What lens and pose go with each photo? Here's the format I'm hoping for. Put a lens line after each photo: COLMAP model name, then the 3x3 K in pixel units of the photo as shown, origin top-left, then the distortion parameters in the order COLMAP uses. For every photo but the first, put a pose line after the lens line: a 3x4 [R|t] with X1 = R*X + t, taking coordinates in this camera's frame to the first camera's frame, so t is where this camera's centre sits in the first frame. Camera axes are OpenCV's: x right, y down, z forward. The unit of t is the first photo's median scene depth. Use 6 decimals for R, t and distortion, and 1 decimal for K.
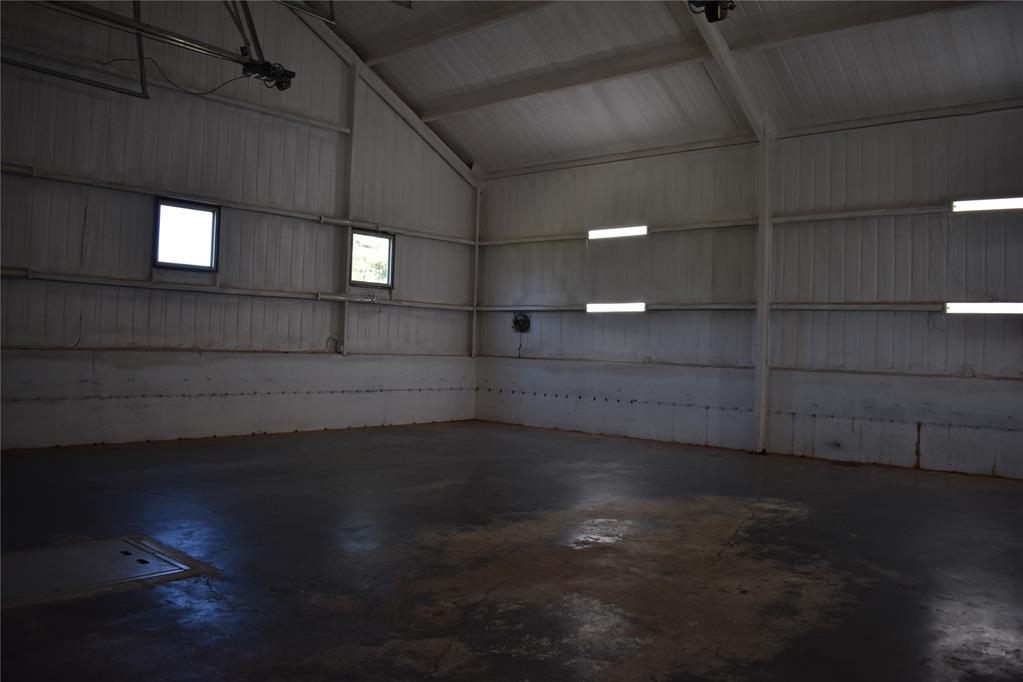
lens RADIAL K [[796.7, 0, 511.4], [0, 796.7, 341.6], [0, 0, 1]] dist [-0.083694, 0.006899]
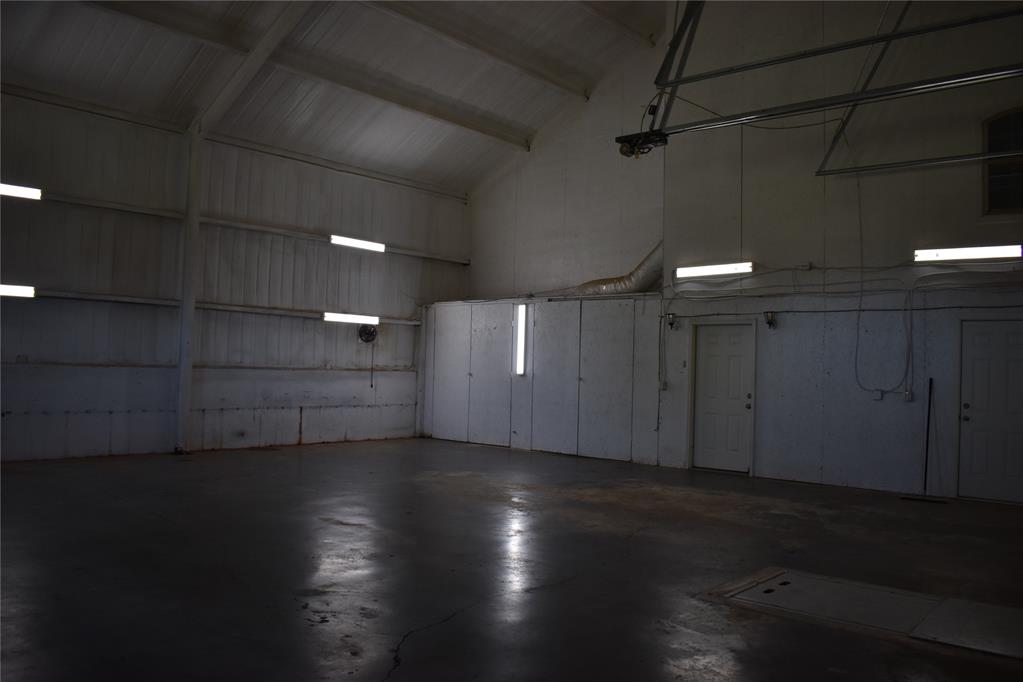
lens RADIAL K [[796.7, 0, 511.6], [0, 796.7, 339.4], [0, 0, 1]] dist [-0.083694, 0.006899]
pose [[0.023093, -0.004630, 0.999723, -0.693124], [-0.037498, 0.999282, 0.005494, -0.022373], [-0.999030, -0.037614, 0.022903, 0.606551]]
